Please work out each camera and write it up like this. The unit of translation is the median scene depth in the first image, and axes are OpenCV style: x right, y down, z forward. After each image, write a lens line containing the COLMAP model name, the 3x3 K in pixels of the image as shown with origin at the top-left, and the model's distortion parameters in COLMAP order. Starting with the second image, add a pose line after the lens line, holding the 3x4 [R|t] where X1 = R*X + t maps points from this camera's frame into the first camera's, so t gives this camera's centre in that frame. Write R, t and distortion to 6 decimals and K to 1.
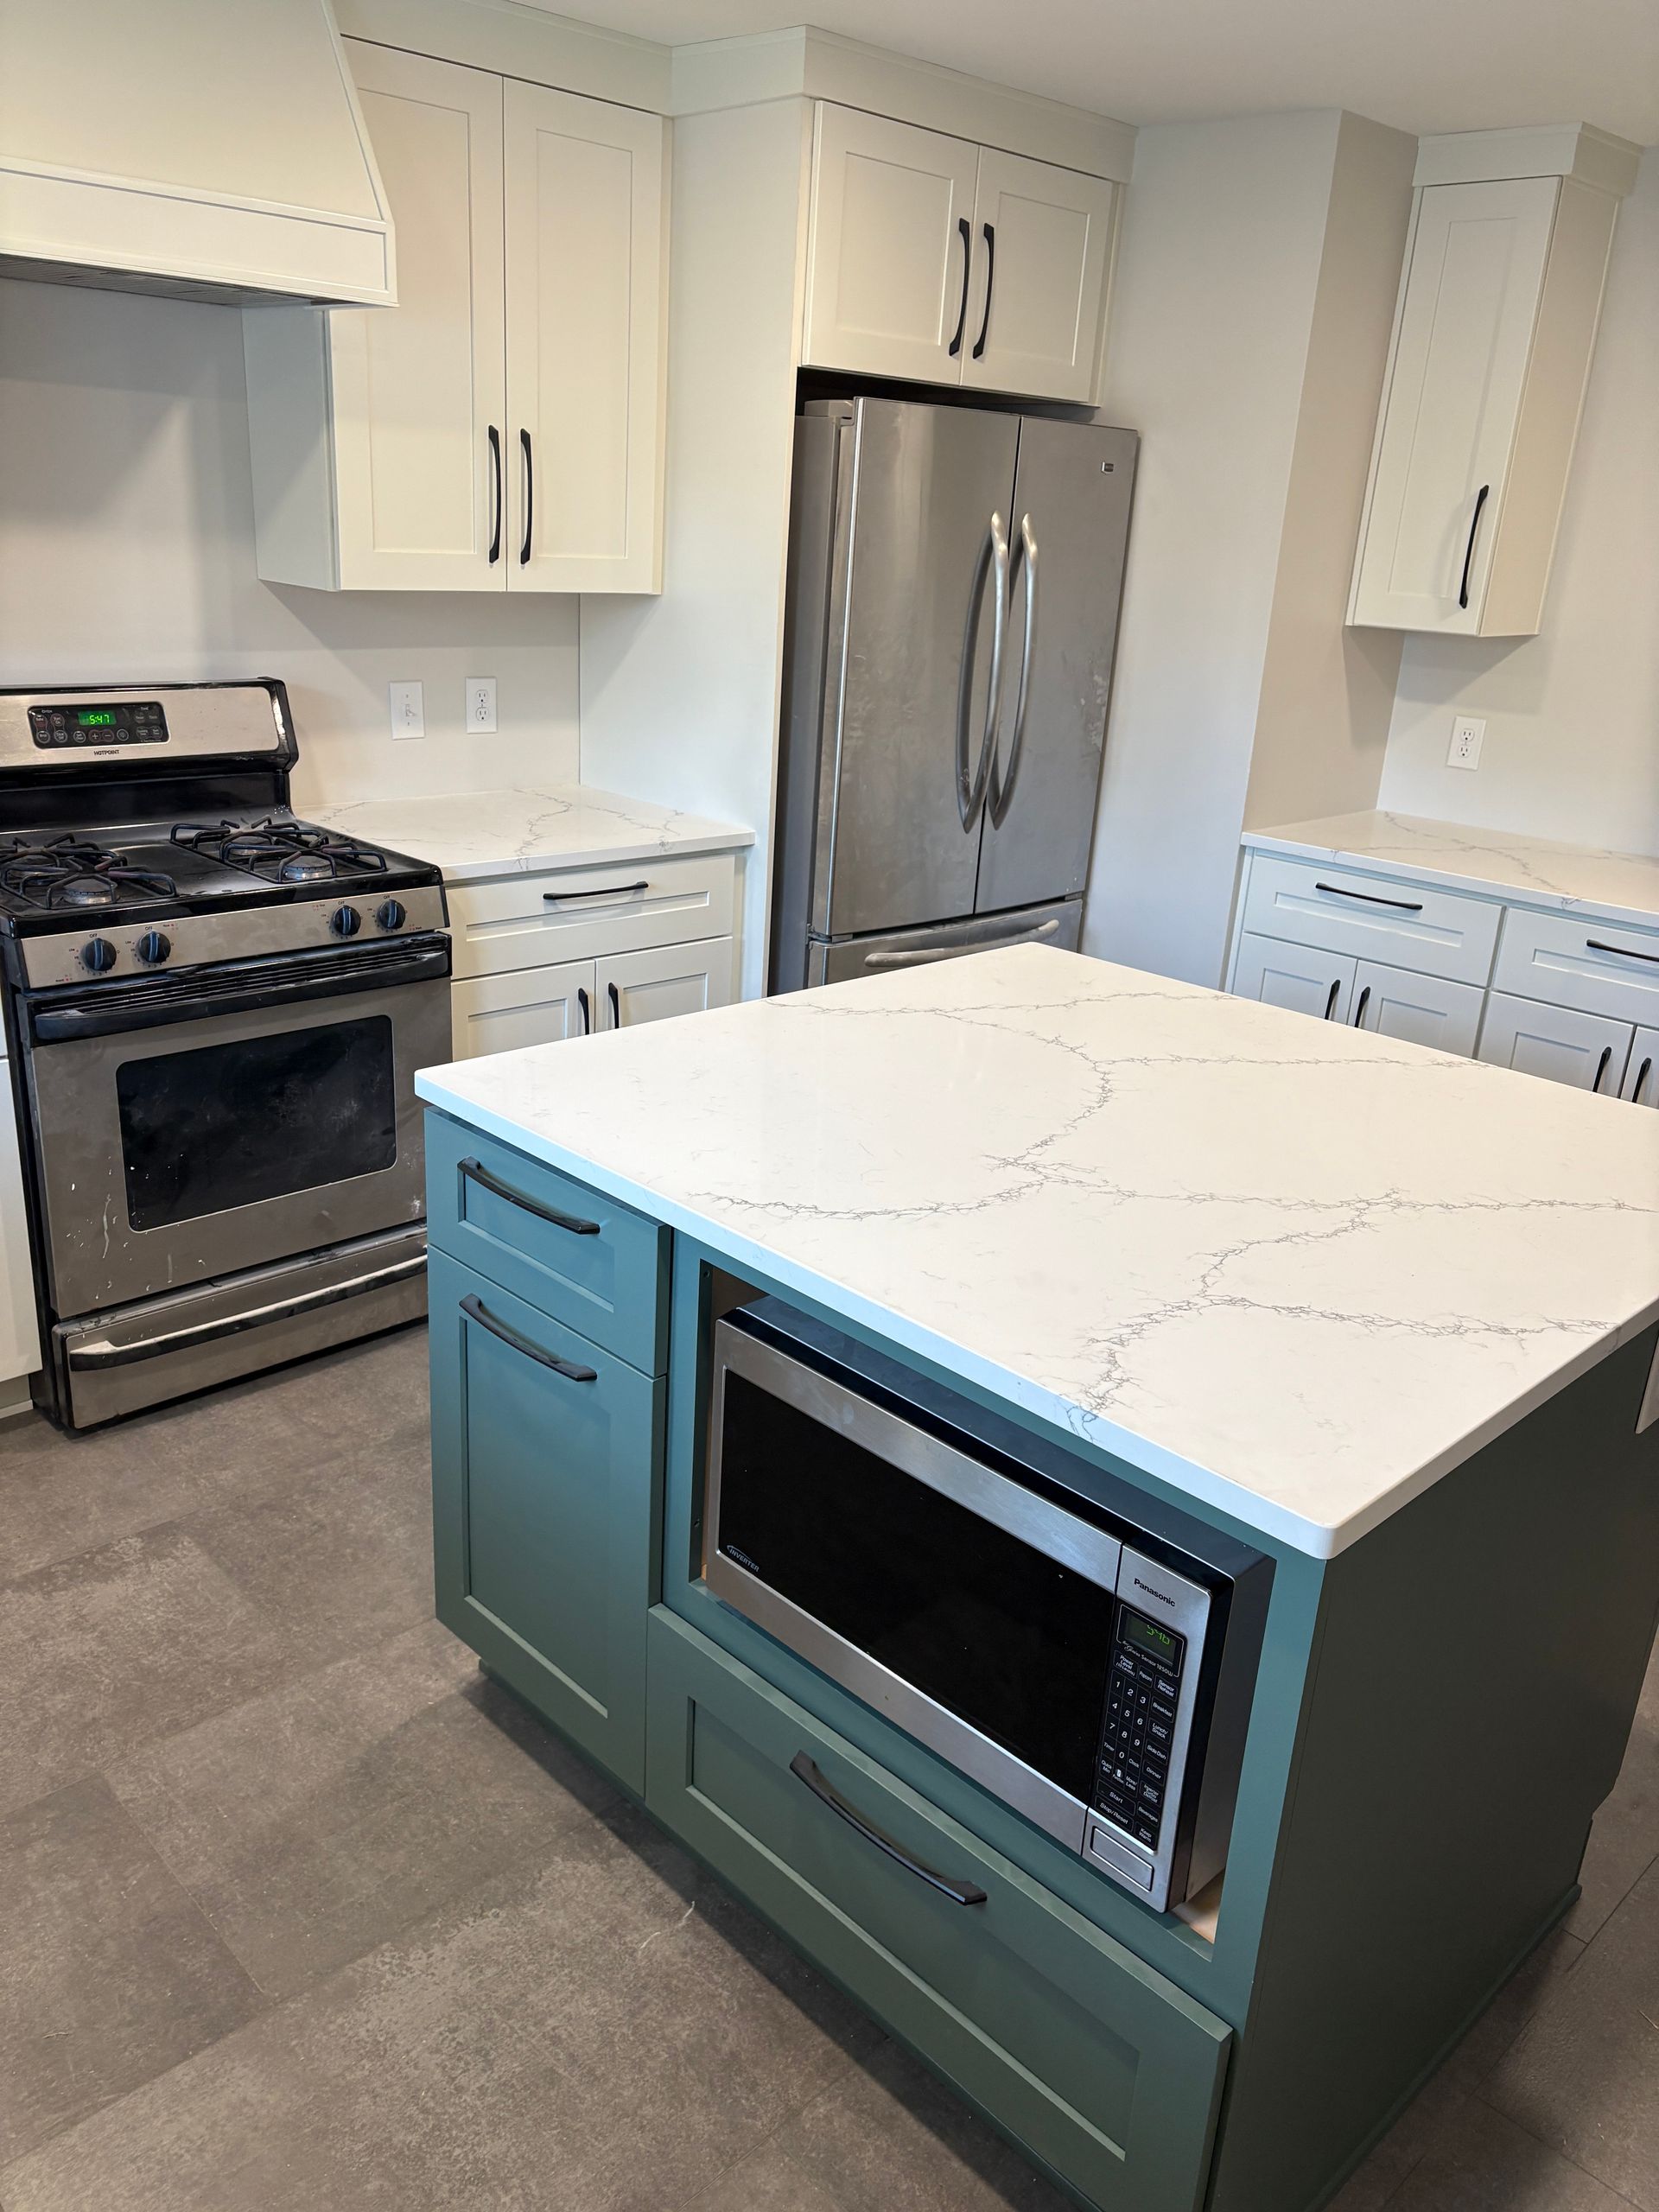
lens RADIAL K [[1656.7, 0, 820.9], [0, 1656.7, 1099.1], [0, 0, 1]] dist [0.012478, -0.009672]
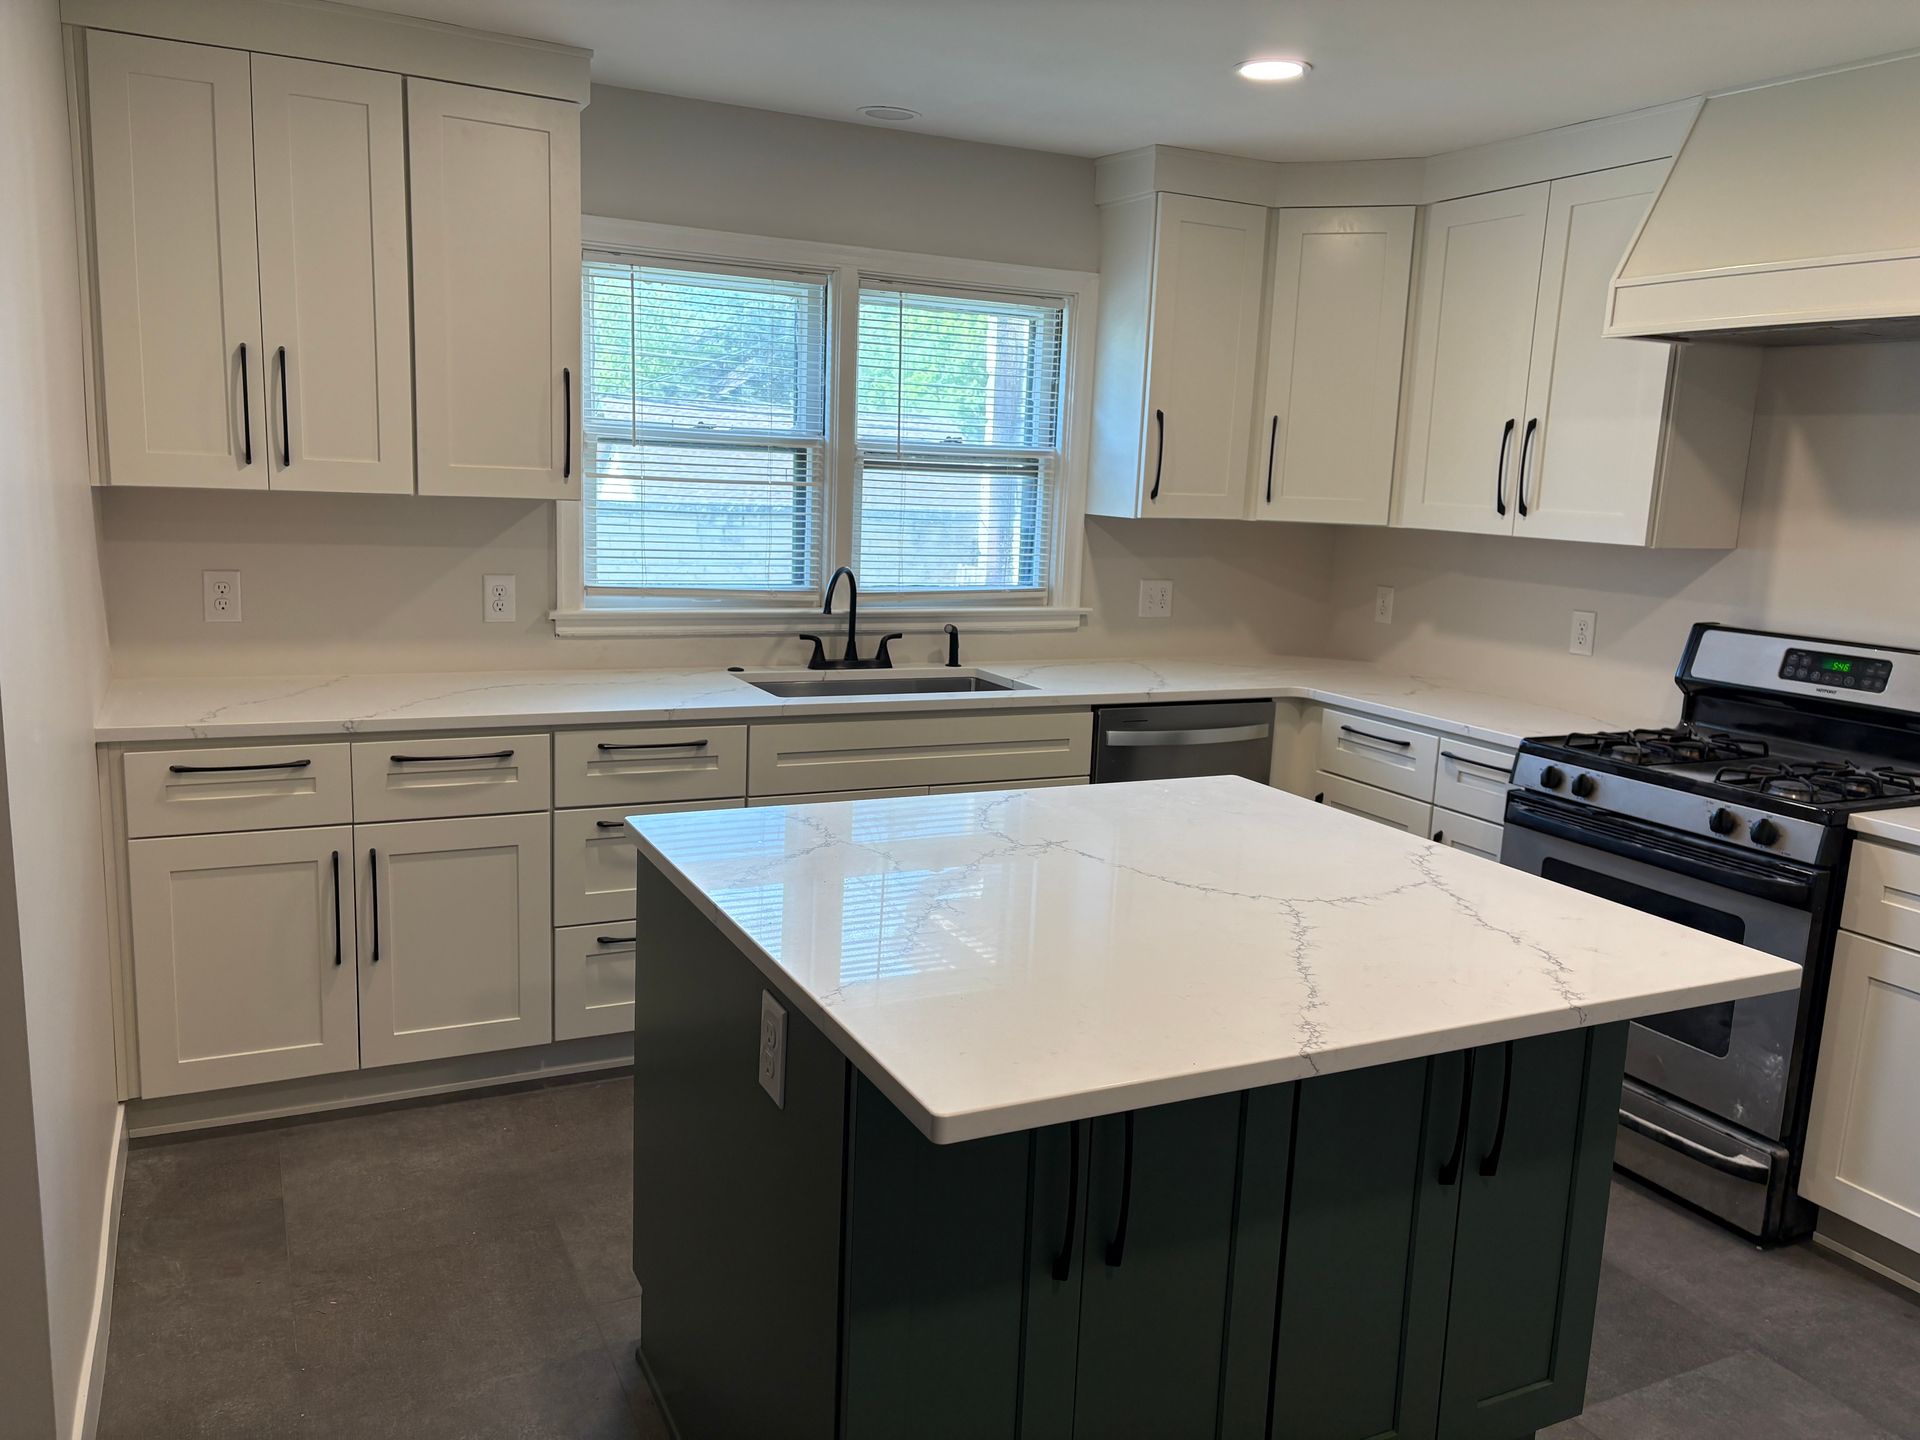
lens RADIAL K [[1466.8, 0, 965.1], [0, 1466.8, 654.0], [0, 0, 1]] dist [0.008275, -0.001180]
pose [[-0.306760, 0.049131, -0.950518, 0.820691], [-0.372356, 0.912876, 0.167356, -0.182143], [0.875928, 0.405269, -0.261740, 0.728730]]
